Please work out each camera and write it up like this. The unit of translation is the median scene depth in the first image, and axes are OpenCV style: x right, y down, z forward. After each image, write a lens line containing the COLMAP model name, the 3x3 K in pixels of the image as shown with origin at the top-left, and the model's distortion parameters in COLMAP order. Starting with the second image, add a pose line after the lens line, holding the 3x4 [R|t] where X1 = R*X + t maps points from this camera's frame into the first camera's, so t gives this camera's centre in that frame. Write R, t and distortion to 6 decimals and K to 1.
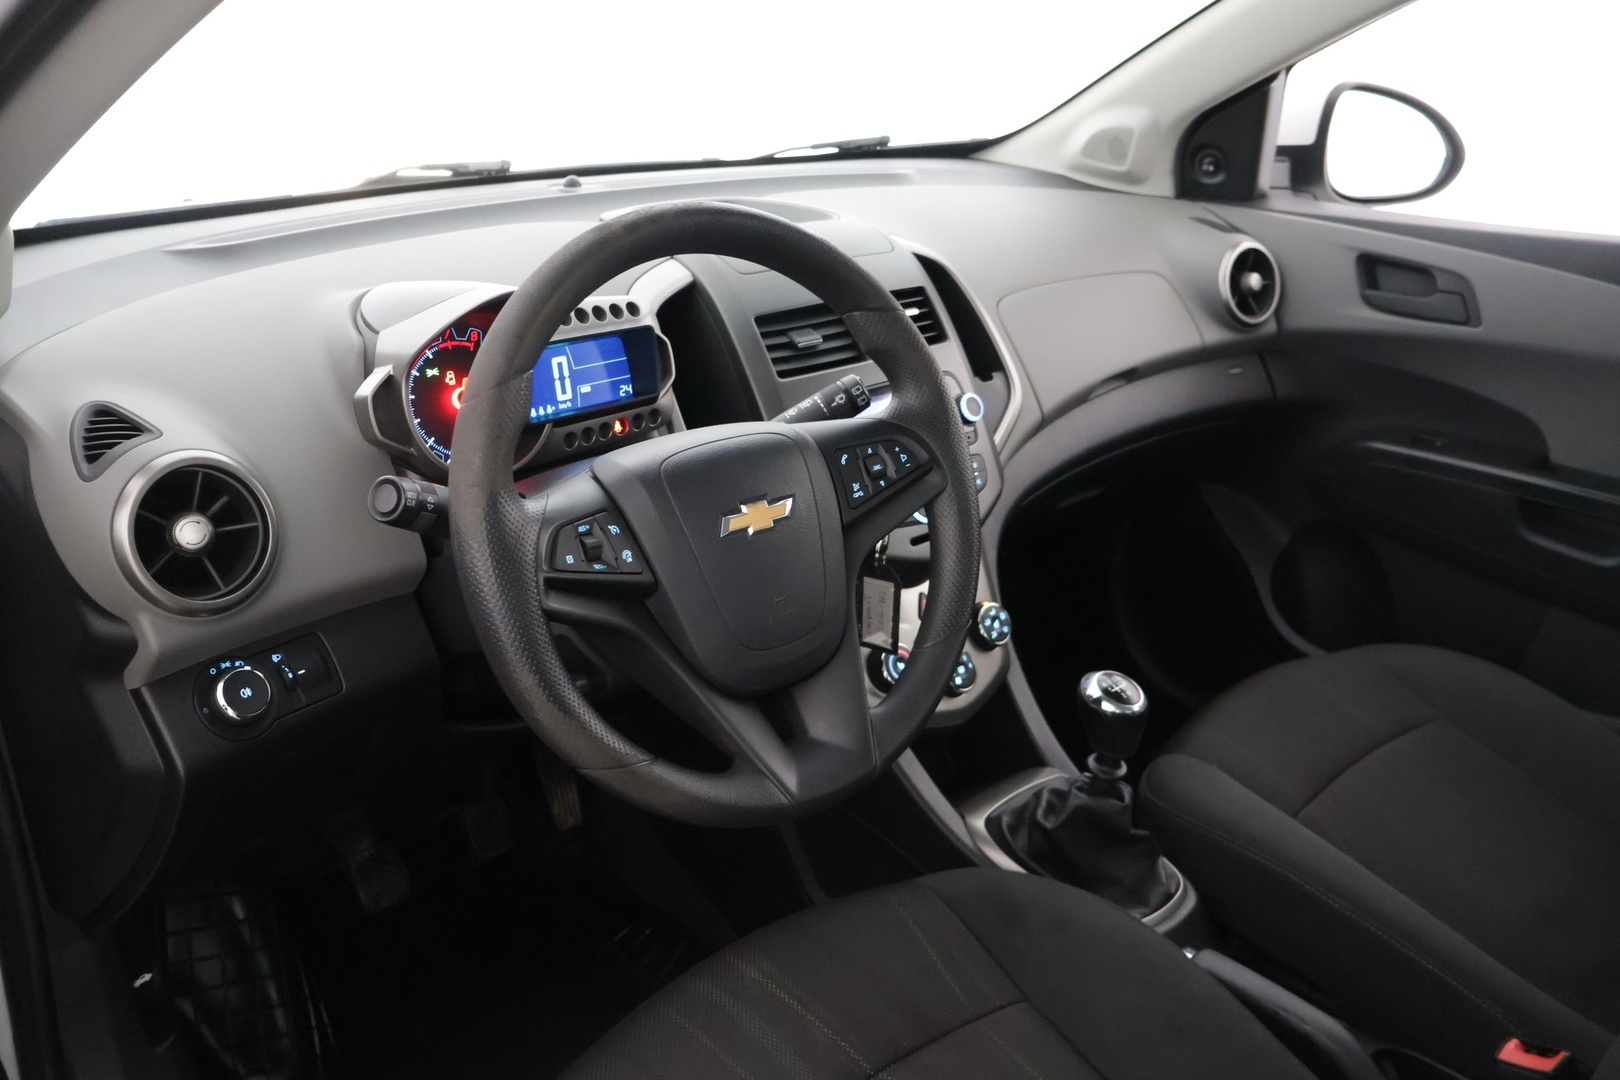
lens RADIAL K [[1385.4, 0, 812.8], [0, 1385.4, 526.8], [0, 0, 1]] dist [0.001829, 0.005597]
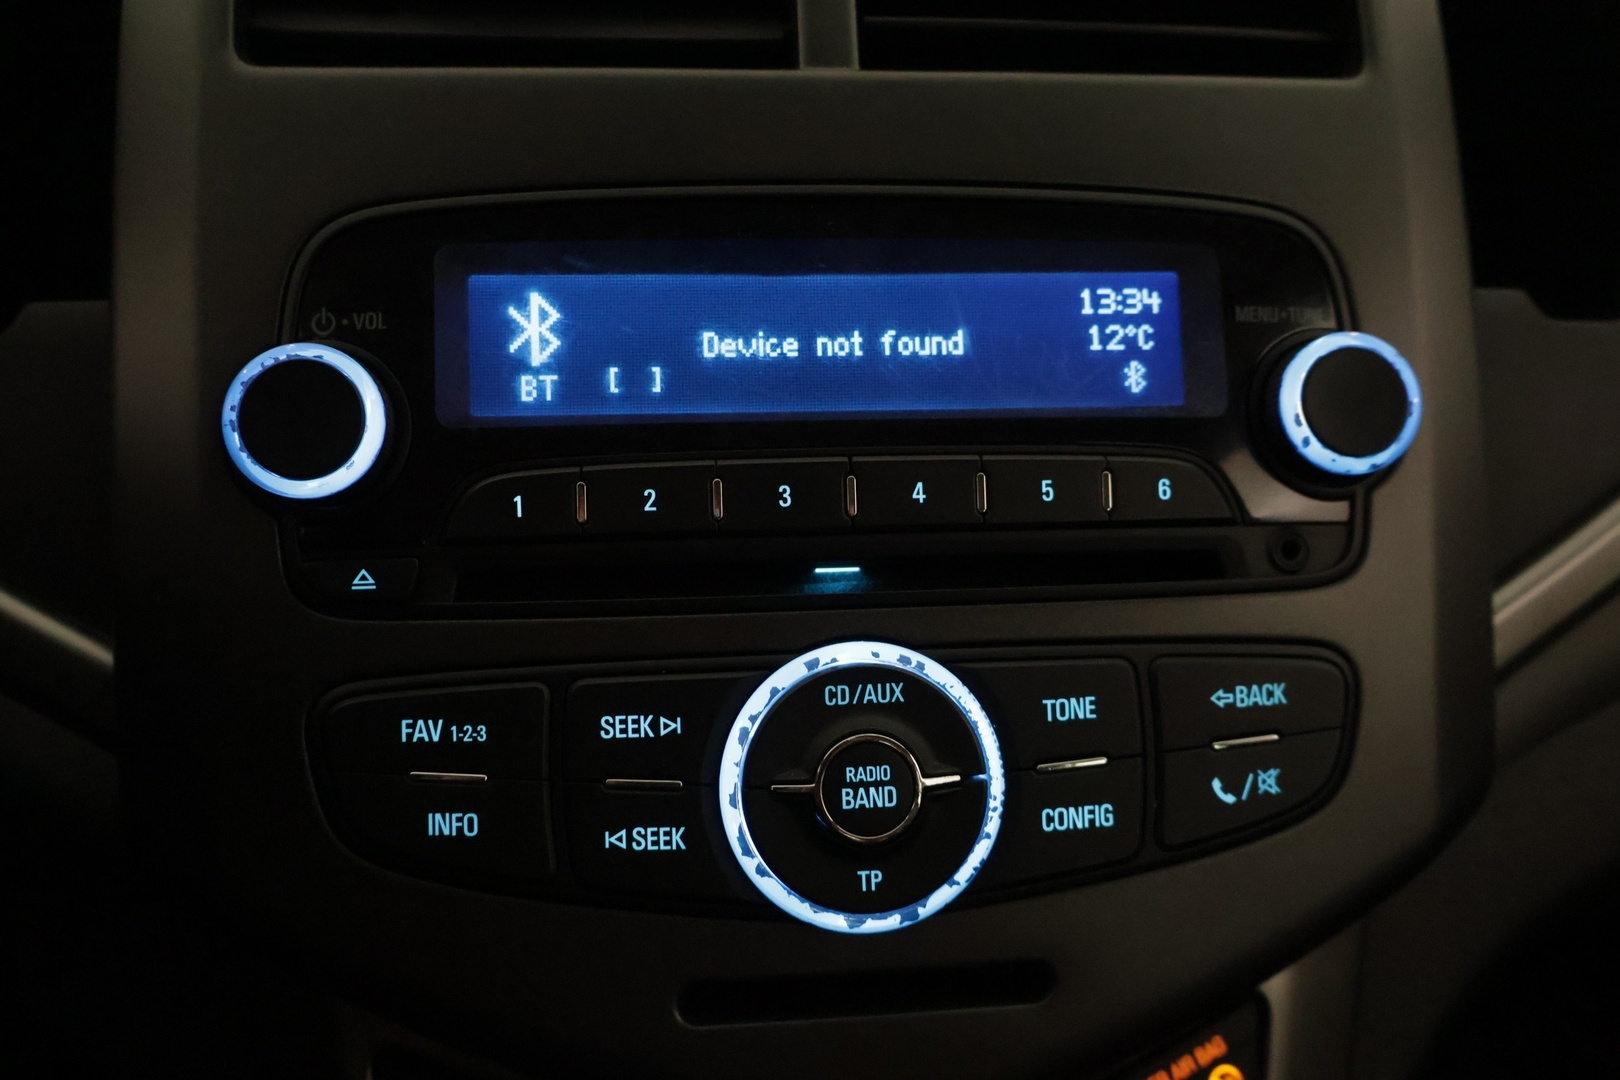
lens RADIAL K [[1385.4, 0, 810.9], [0, 1385.4, 554.3], [0, 0, 1]] dist [0.001829, 0.005597]
pose [[0.808143, 0.252834, -0.531958, 0.197691], [-0.226294, 0.967141, 0.115889, -0.086544], [0.543779, 0.026724, 0.838803, 0.968458]]
